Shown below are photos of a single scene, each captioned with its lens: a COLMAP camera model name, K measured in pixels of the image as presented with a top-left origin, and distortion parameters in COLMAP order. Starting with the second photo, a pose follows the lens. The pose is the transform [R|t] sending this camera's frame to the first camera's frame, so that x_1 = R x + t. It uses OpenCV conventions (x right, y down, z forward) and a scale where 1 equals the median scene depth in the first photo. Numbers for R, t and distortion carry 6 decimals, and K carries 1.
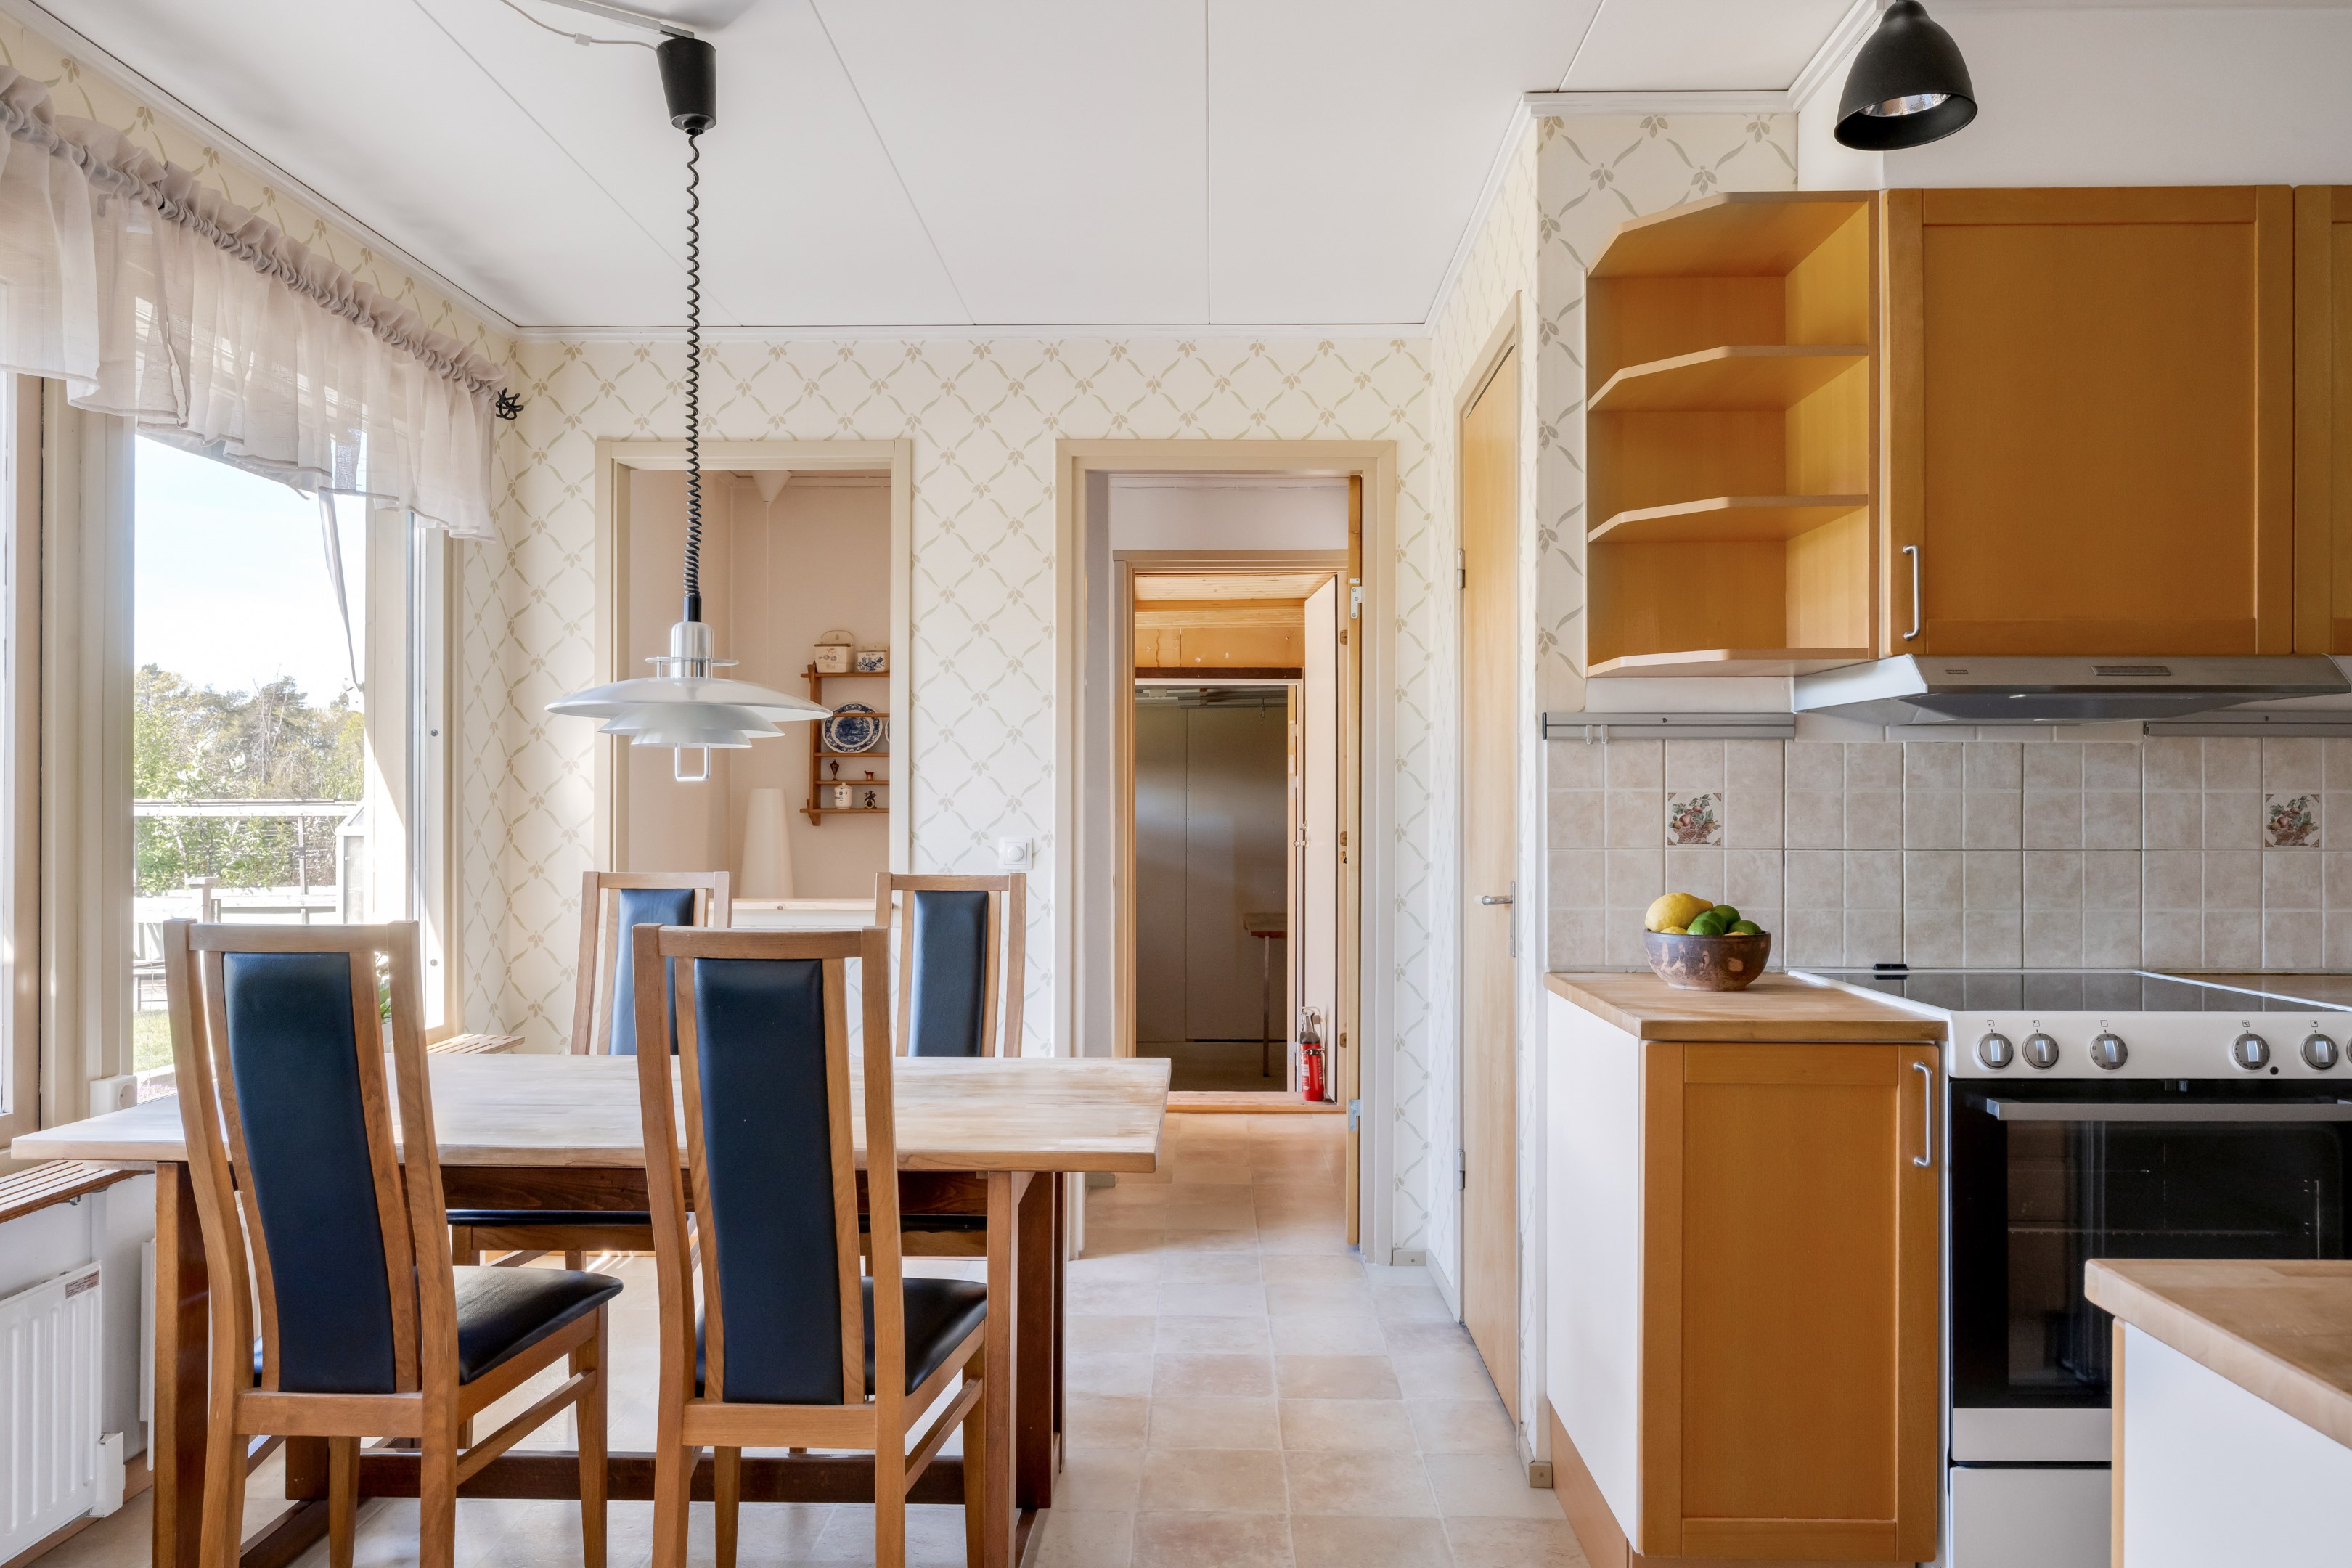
lens RADIAL K [[1560.1, 0, 1193.8], [0, 1560.1, 786.1], [0, 0, 1]] dist [-0.006703, 0.003243]
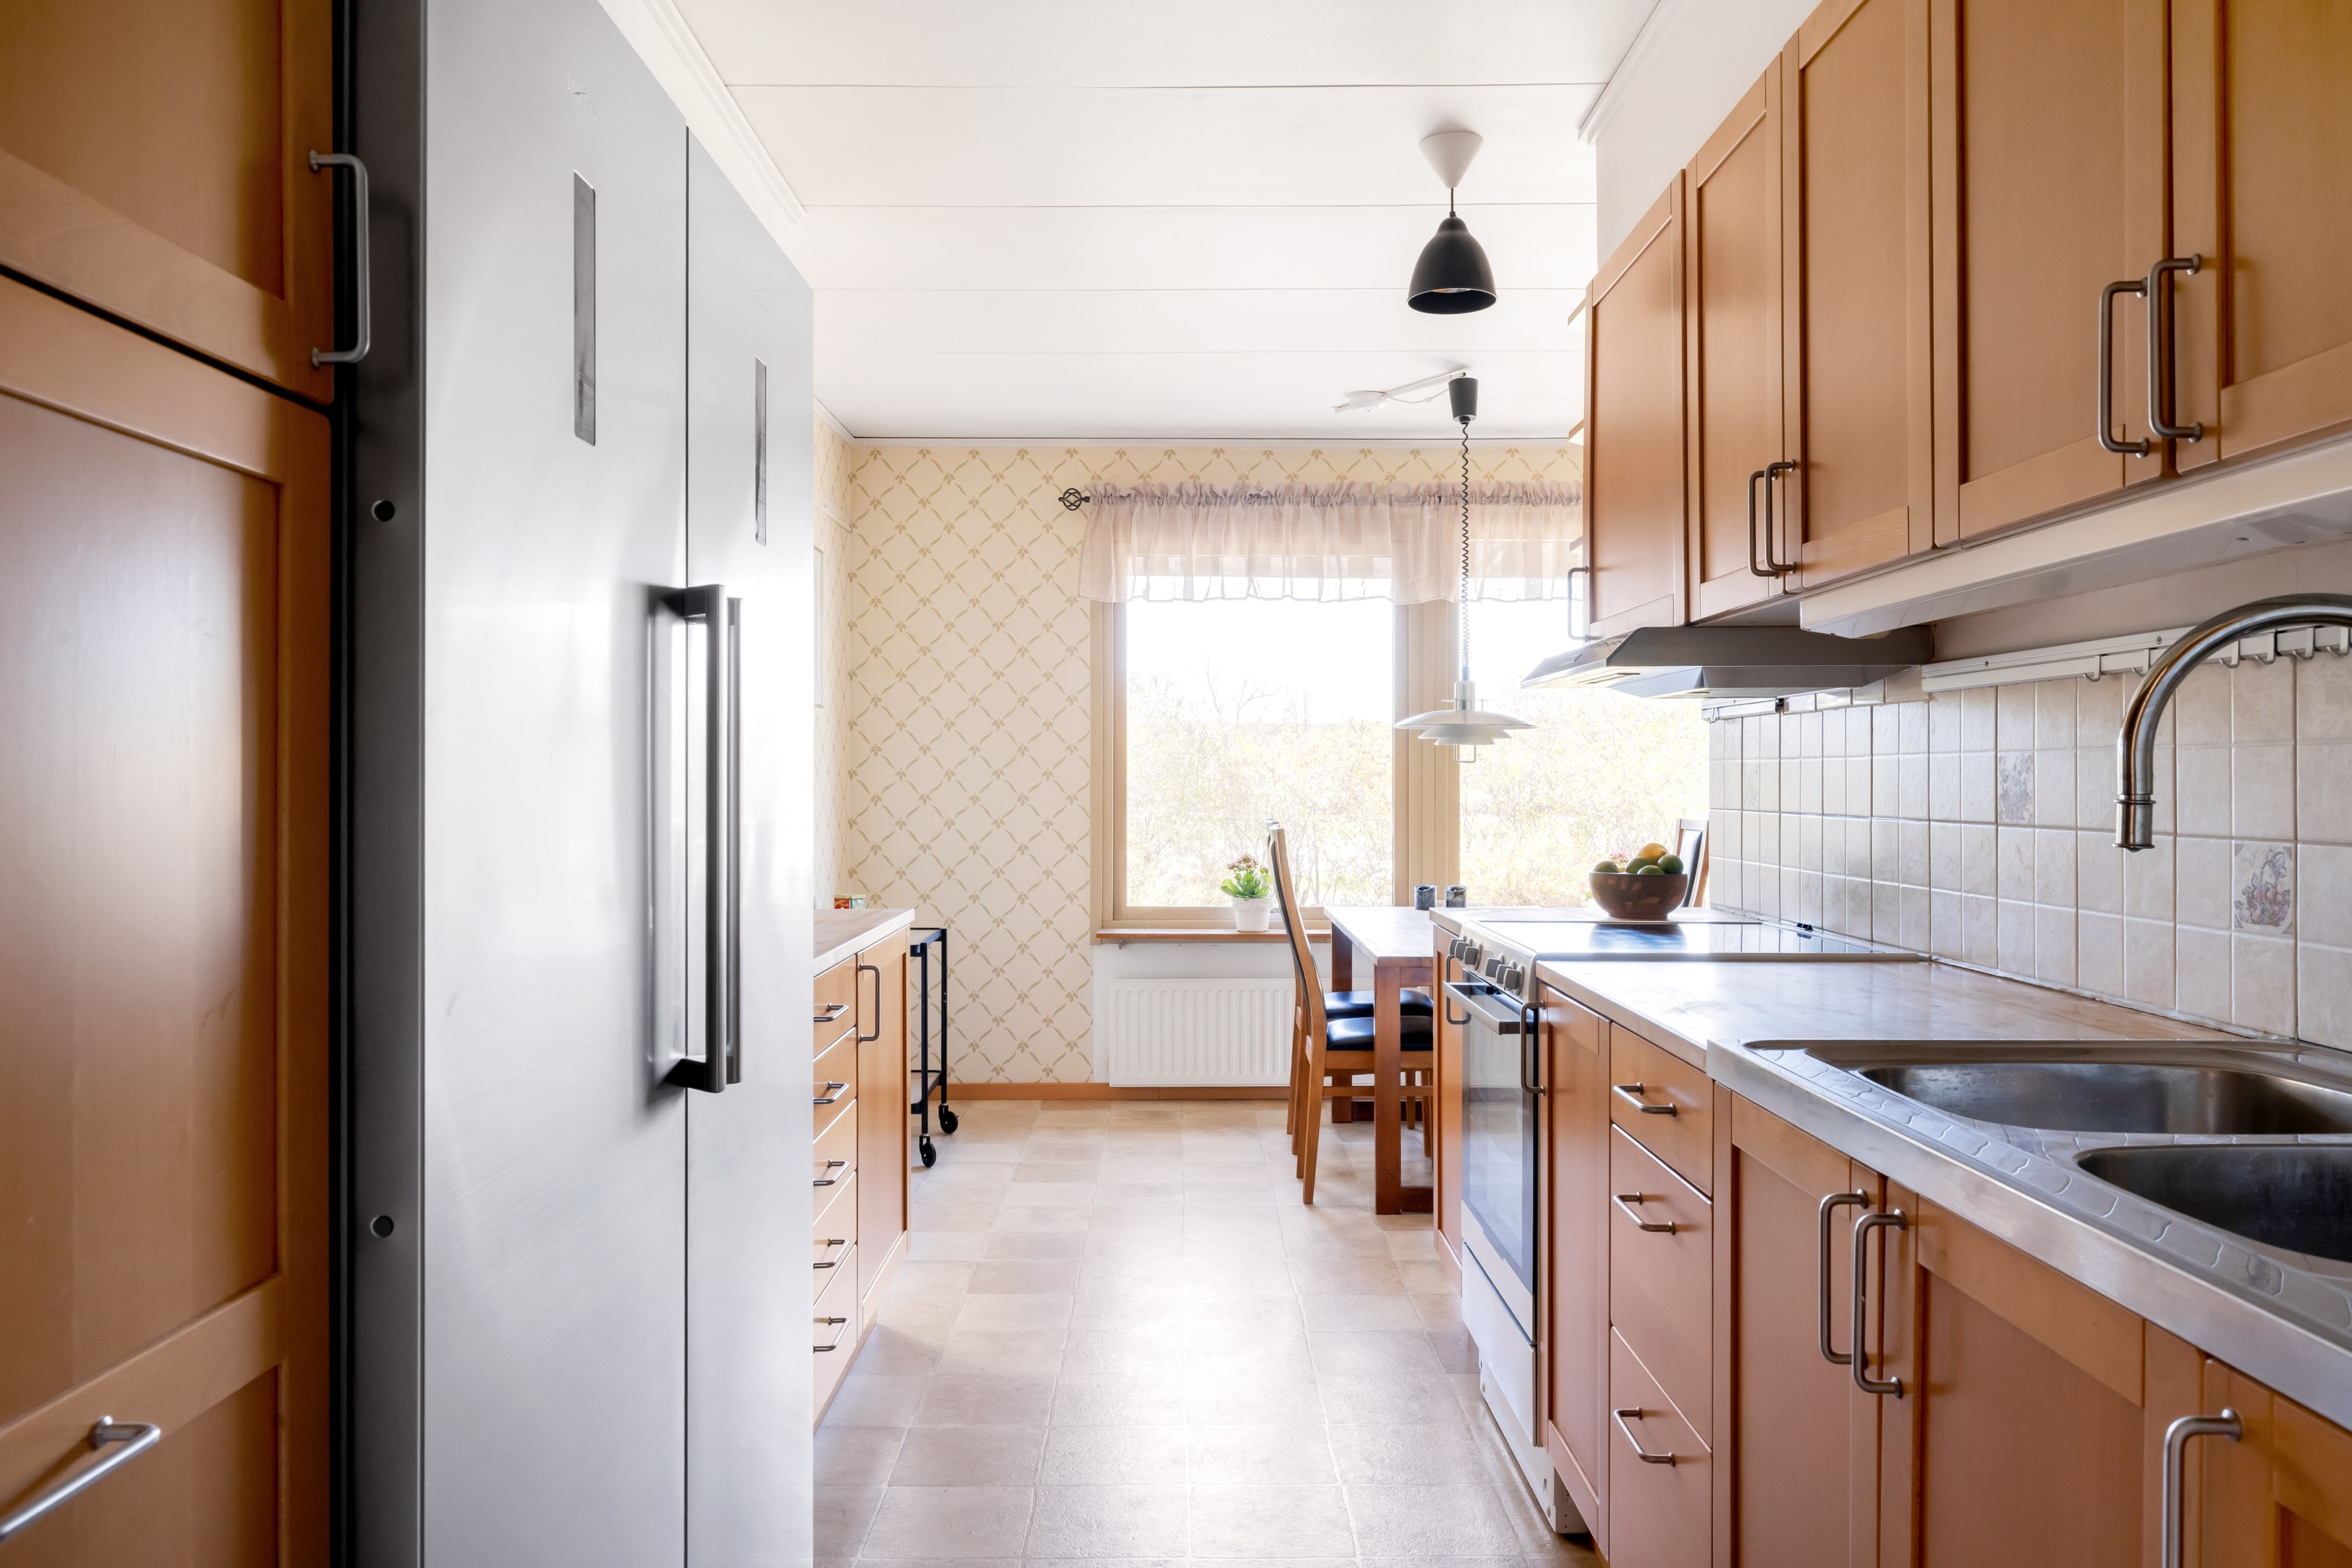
lens RADIAL K [[1560.1, 0, 1170.2], [0, 1560.1, 783.6], [0, 0, 1]] dist [-0.006703, 0.003243]
pose [[0.019796, 0.000578, -0.999804, 0.960470], [0.013025, 0.999915, 0.000836, 0.009340], [0.999719, -0.013039, 0.019787, 0.359281]]
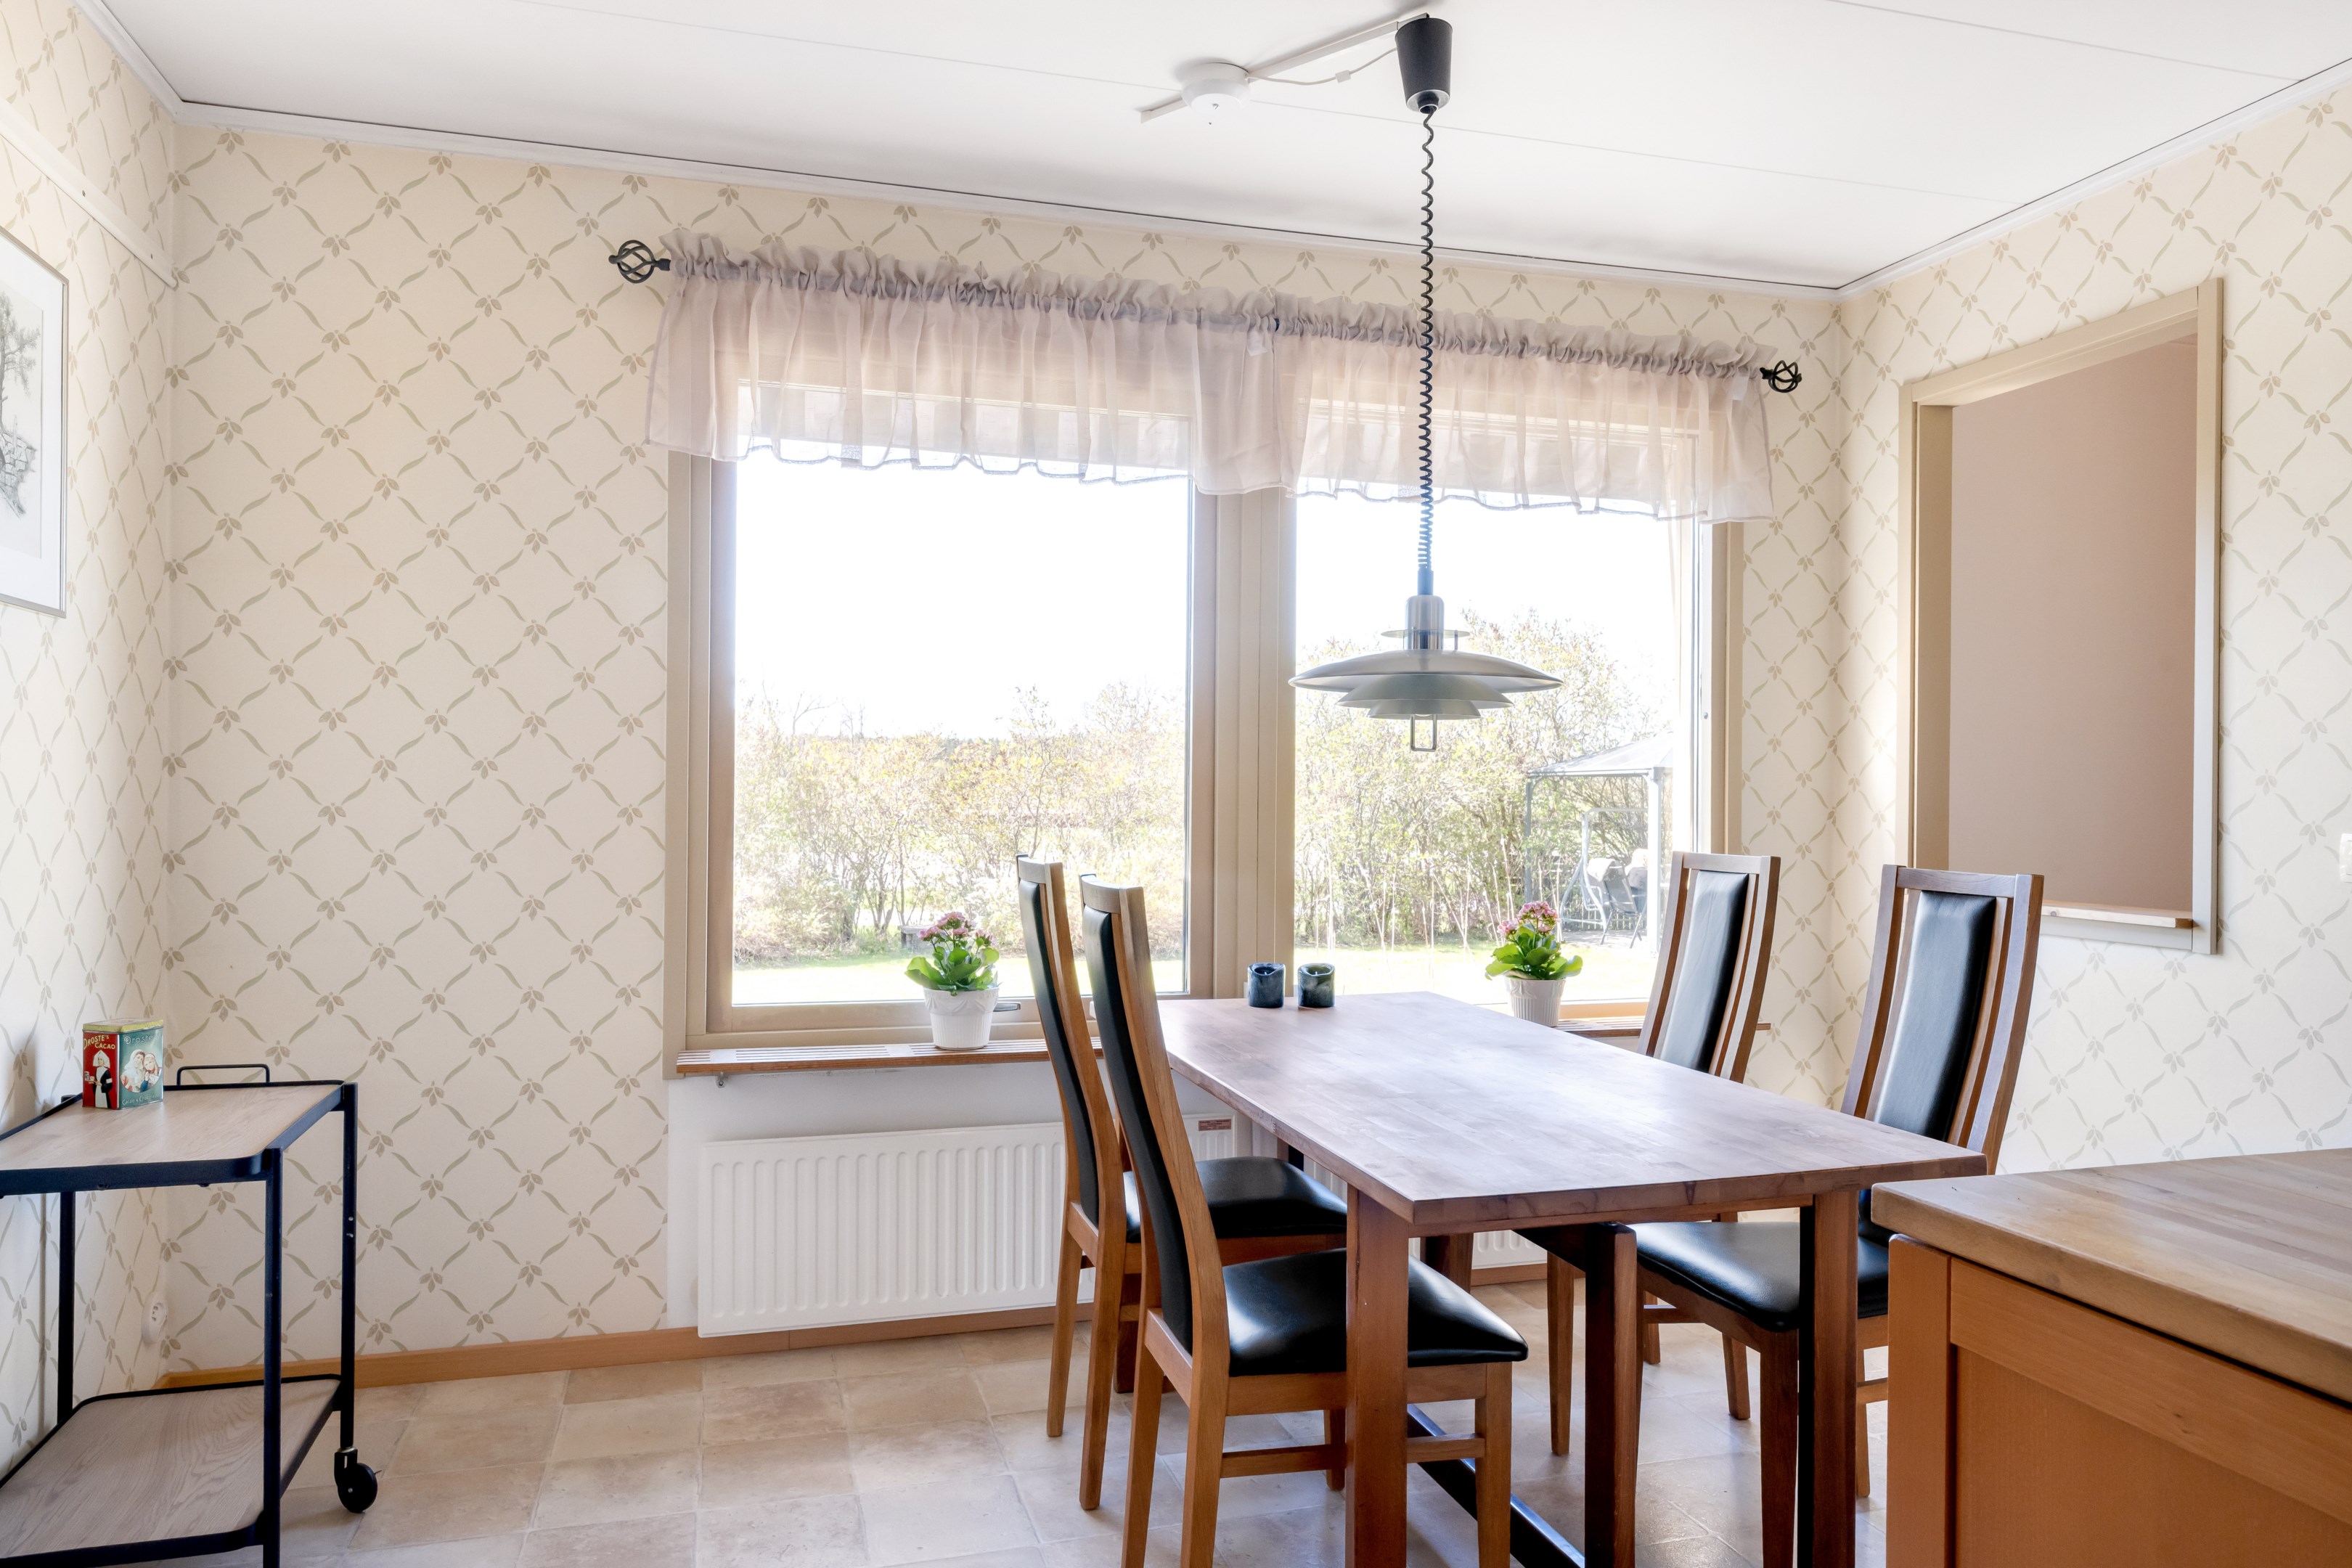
lens RADIAL K [[1560.1, 0, 1189.2], [0, 1560.1, 795.5], [0, 0, 1]] dist [-0.006703, 0.003243]
pose [[0.302172, 0.001934, -0.953252, 0.359602], [0.004389, 0.999985, 0.003420, 0.012130], [0.953243, -0.005217, 0.302158, 0.328465]]
